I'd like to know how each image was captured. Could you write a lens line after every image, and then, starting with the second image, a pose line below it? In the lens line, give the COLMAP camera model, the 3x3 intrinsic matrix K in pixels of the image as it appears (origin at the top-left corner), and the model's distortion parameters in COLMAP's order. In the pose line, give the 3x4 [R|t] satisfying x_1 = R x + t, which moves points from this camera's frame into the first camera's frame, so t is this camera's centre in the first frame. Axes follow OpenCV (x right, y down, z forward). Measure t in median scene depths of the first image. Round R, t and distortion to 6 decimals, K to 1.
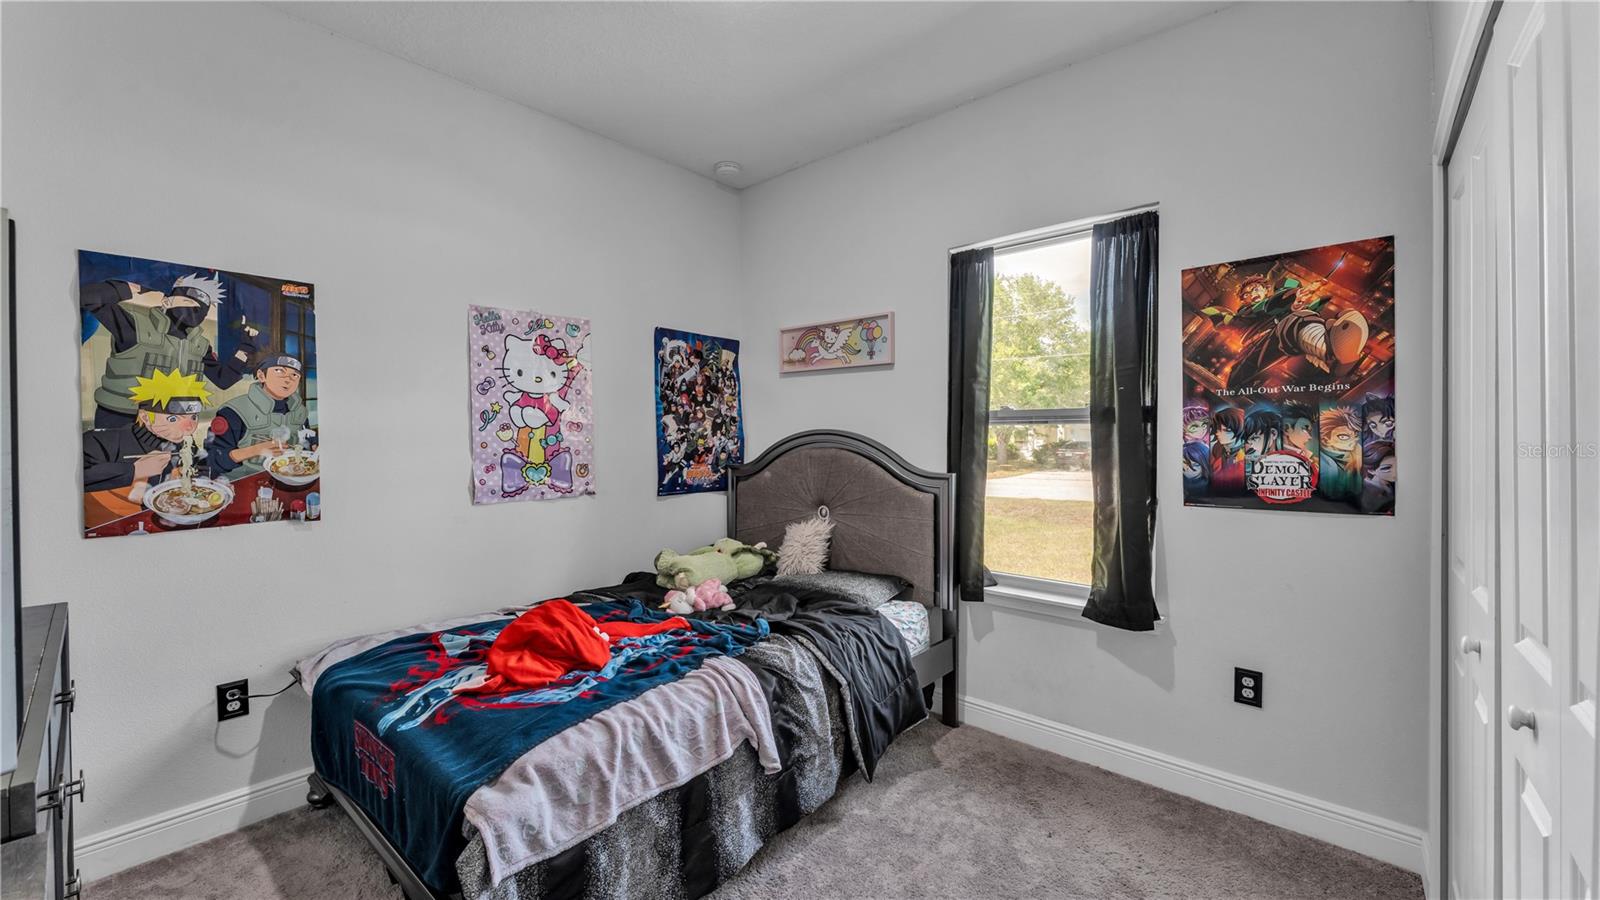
lens RADIAL K [[632.0, 0, 797.6], [0, 632.0, 446.9], [0, 0, 1]] dist [0.000147, -0.000007]
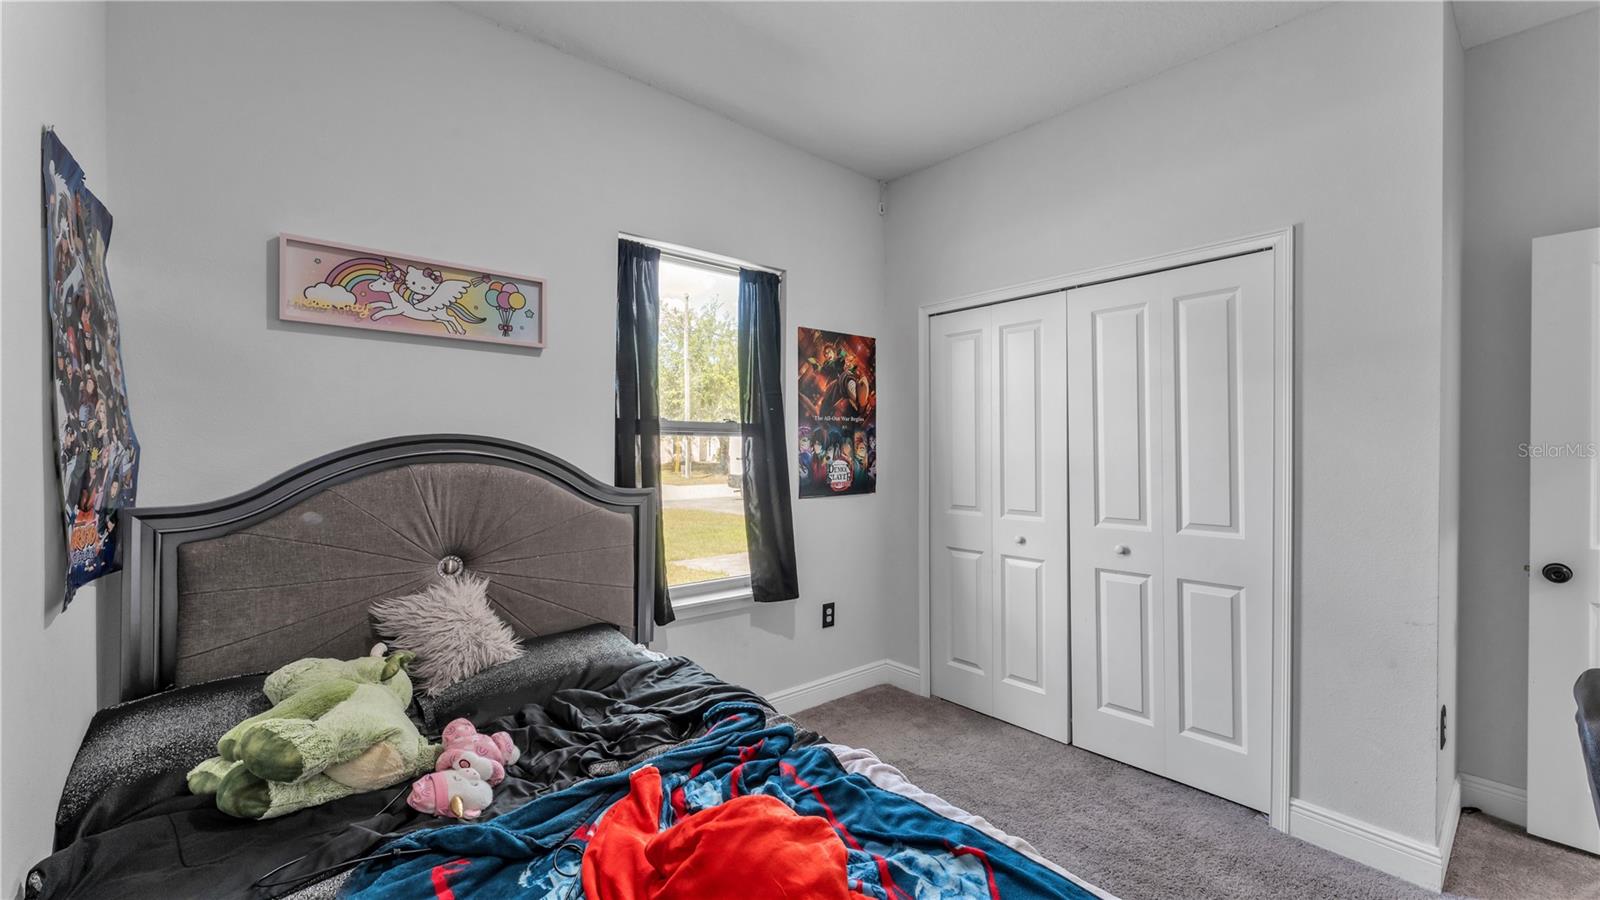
lens RADIAL K [[632.0, 0, 802.6], [0, 632.0, 446.3], [0, 0, 1]] dist [0.000147, -0.000007]
pose [[0.141154, 0.007151, 0.989962, -0.765063], [0.010886, 0.999902, -0.008775, -0.008540], [-0.989928, 0.012015, 0.141063, 0.820894]]
